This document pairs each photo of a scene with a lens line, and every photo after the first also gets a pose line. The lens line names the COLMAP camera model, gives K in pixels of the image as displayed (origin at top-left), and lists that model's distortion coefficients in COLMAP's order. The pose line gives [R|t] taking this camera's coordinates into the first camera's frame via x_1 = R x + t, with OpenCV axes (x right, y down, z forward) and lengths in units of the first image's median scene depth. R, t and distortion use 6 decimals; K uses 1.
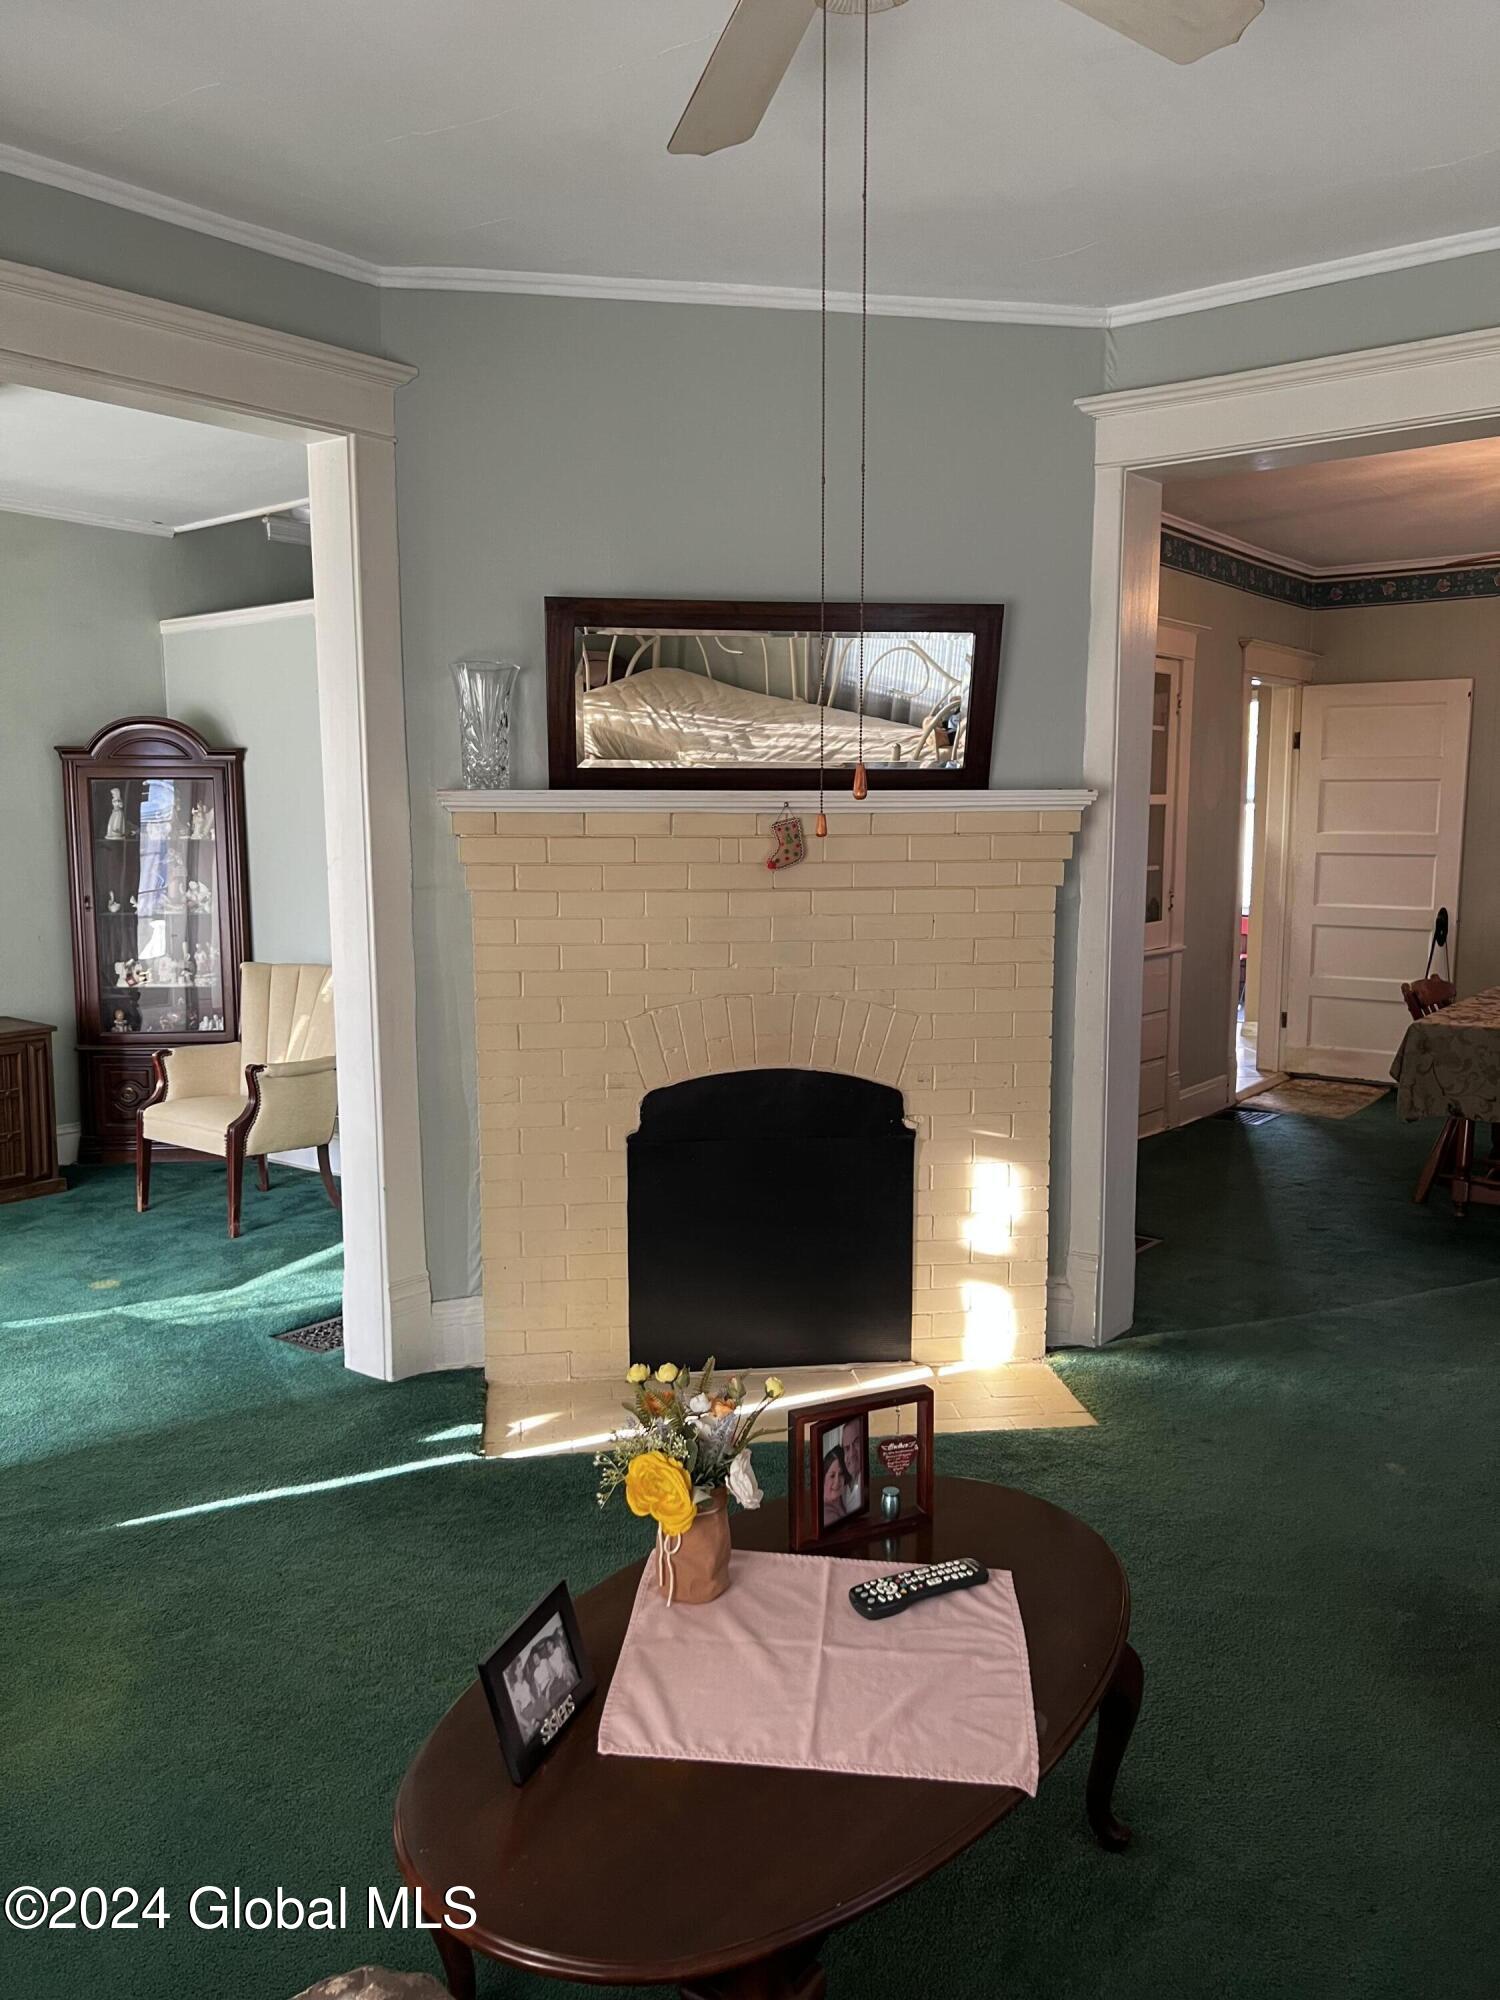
lens RADIAL K [[1511.4, 0, 754.2], [0, 1511.4, 1006.0], [0, 0, 1]] dist [0.080470, -0.112246]
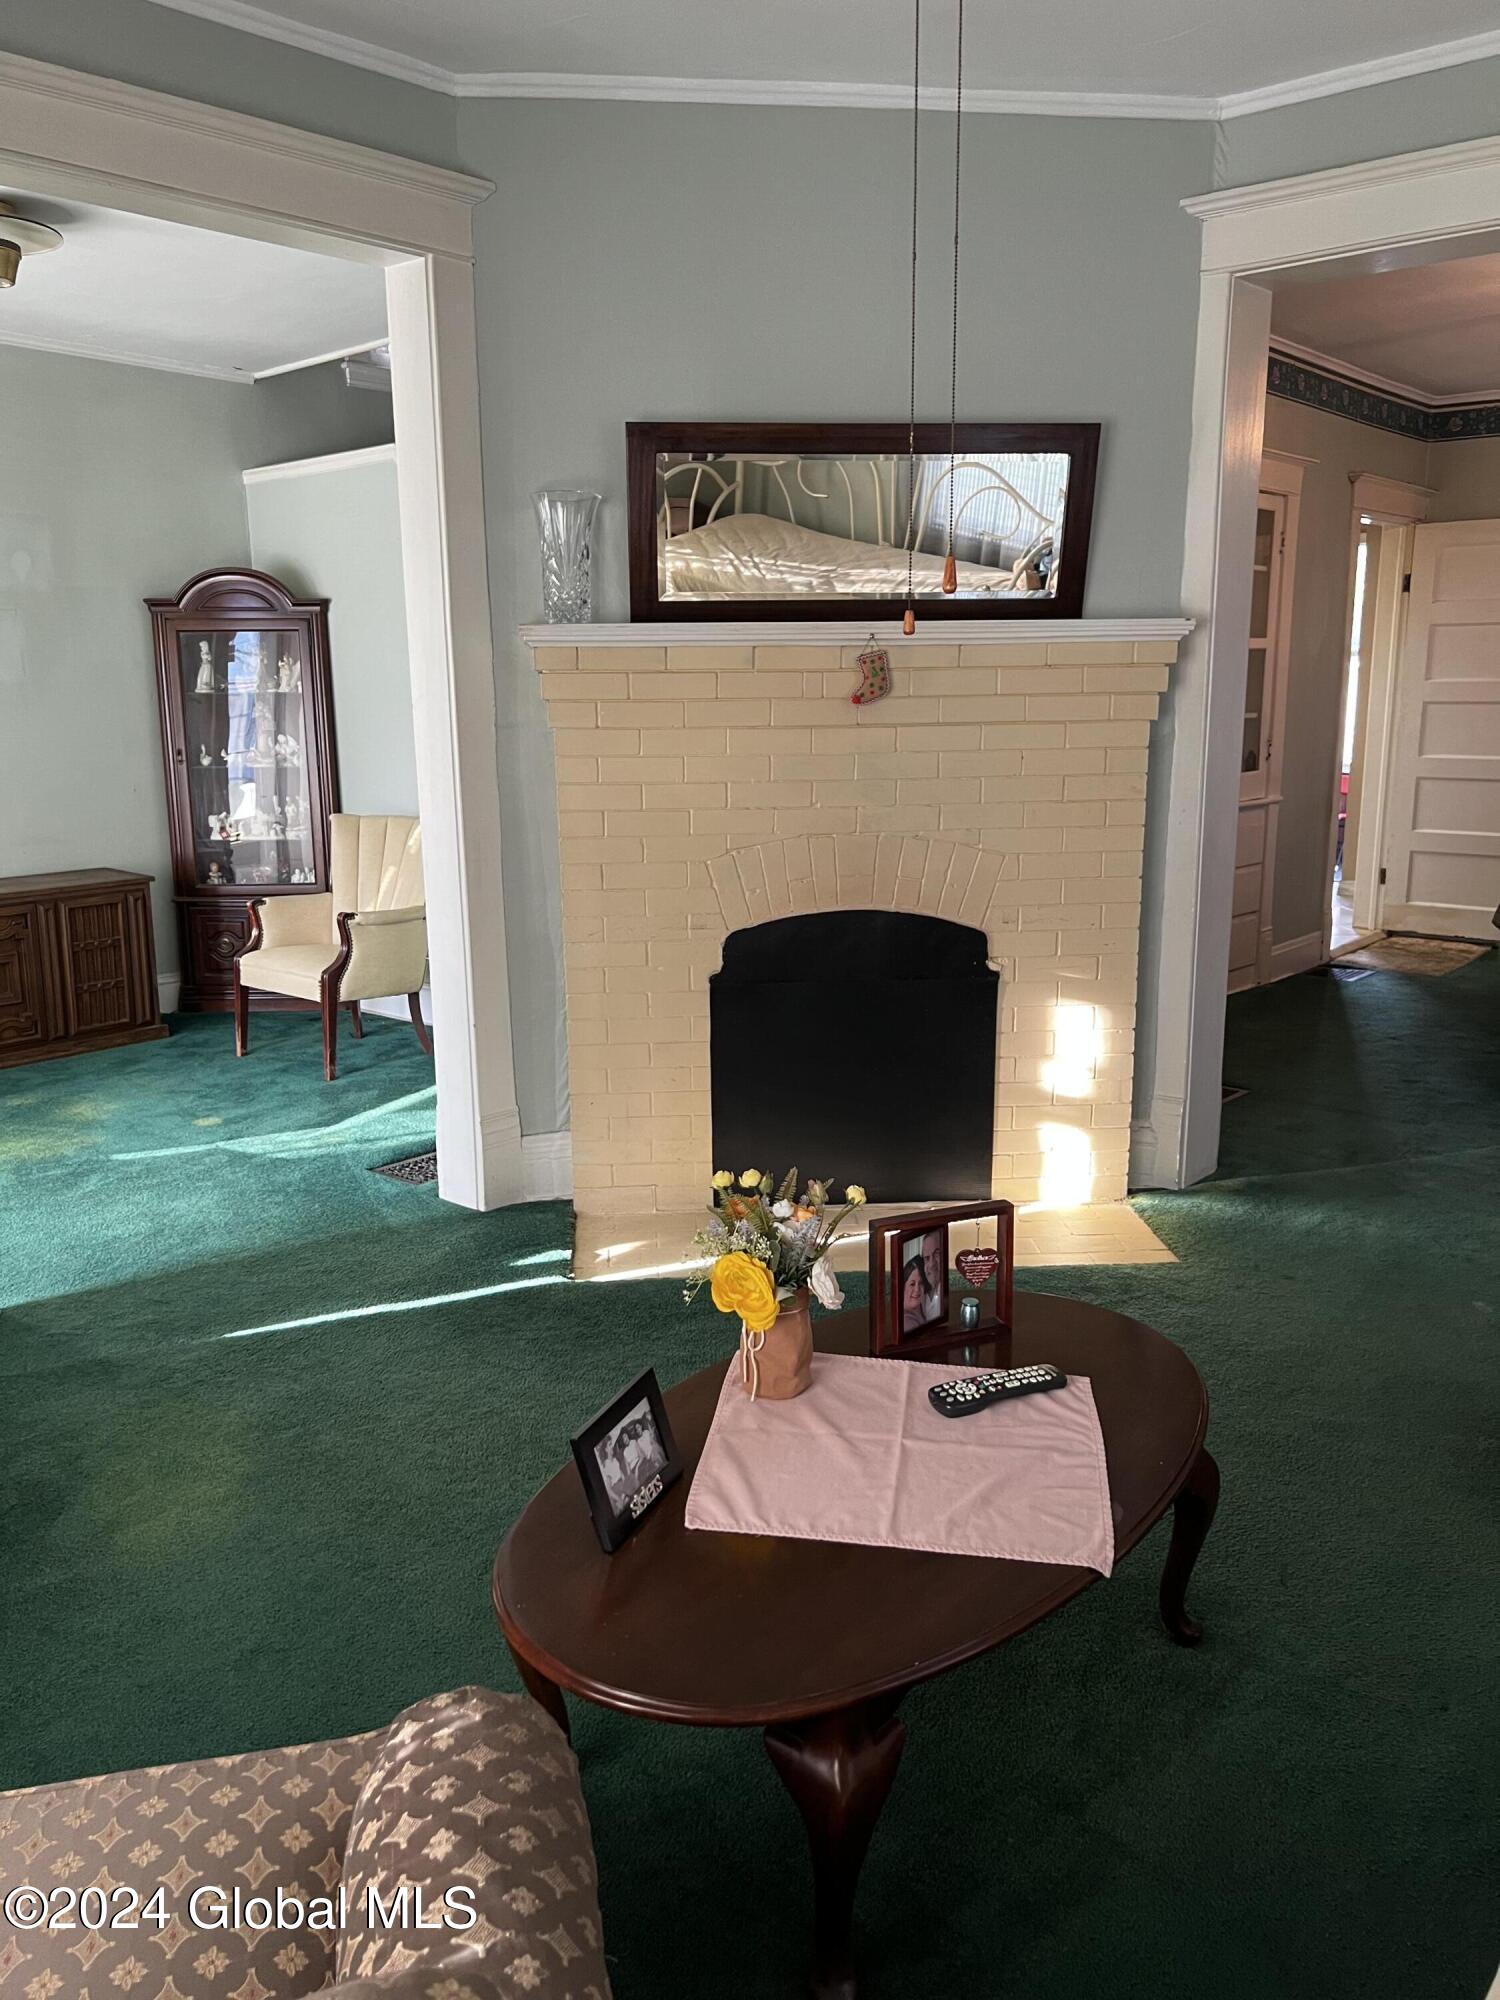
lens RADIAL K [[1510.8, 0, 750.0], [0, 1510.8, 1000.0], [0, 0, 1]] dist [0.090628, -0.142481]
pose [[0.998394, 0.005524, -0.056379, -0.000705], [-0.001043, 0.996858, 0.079201, 0.022400], [0.056640, -0.079015, 0.995263, -0.000587]]
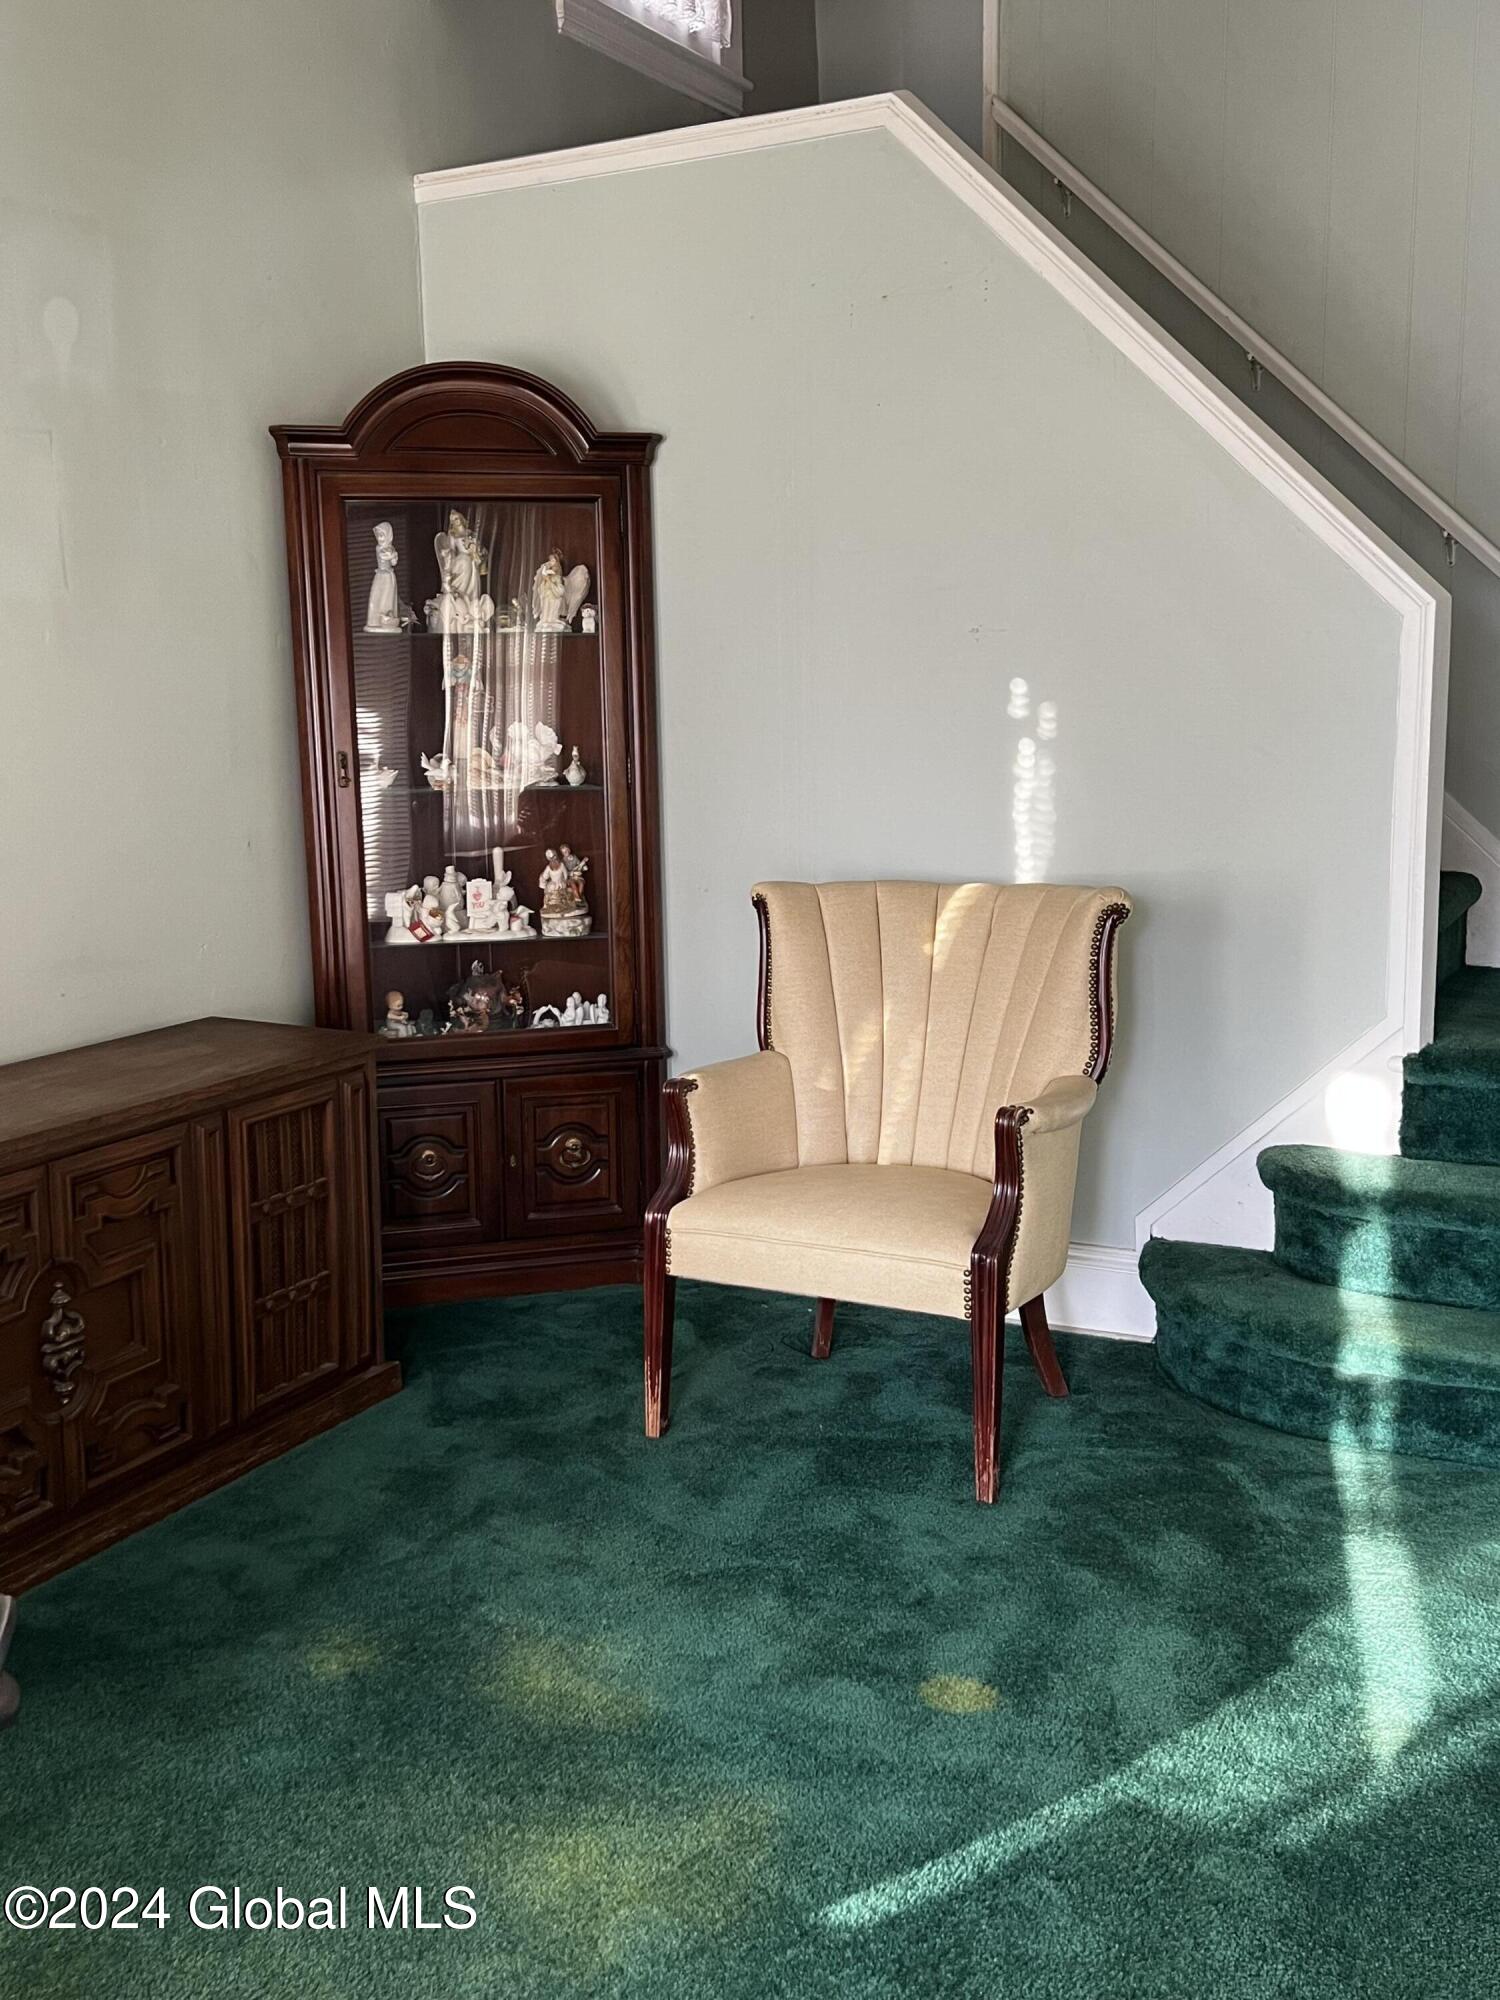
lens RADIAL K [[1936.8, 0, 740.6], [0, 1936.8, 1012.9], [0, 0, 1]] dist [0.167410, -0.467874]
pose [[0.986562, -0.045264, 0.156993, -0.689816], [0.038976, 0.998319, 0.042905, -0.021999], [-0.158671, -0.036210, 0.986667, 0.641931]]
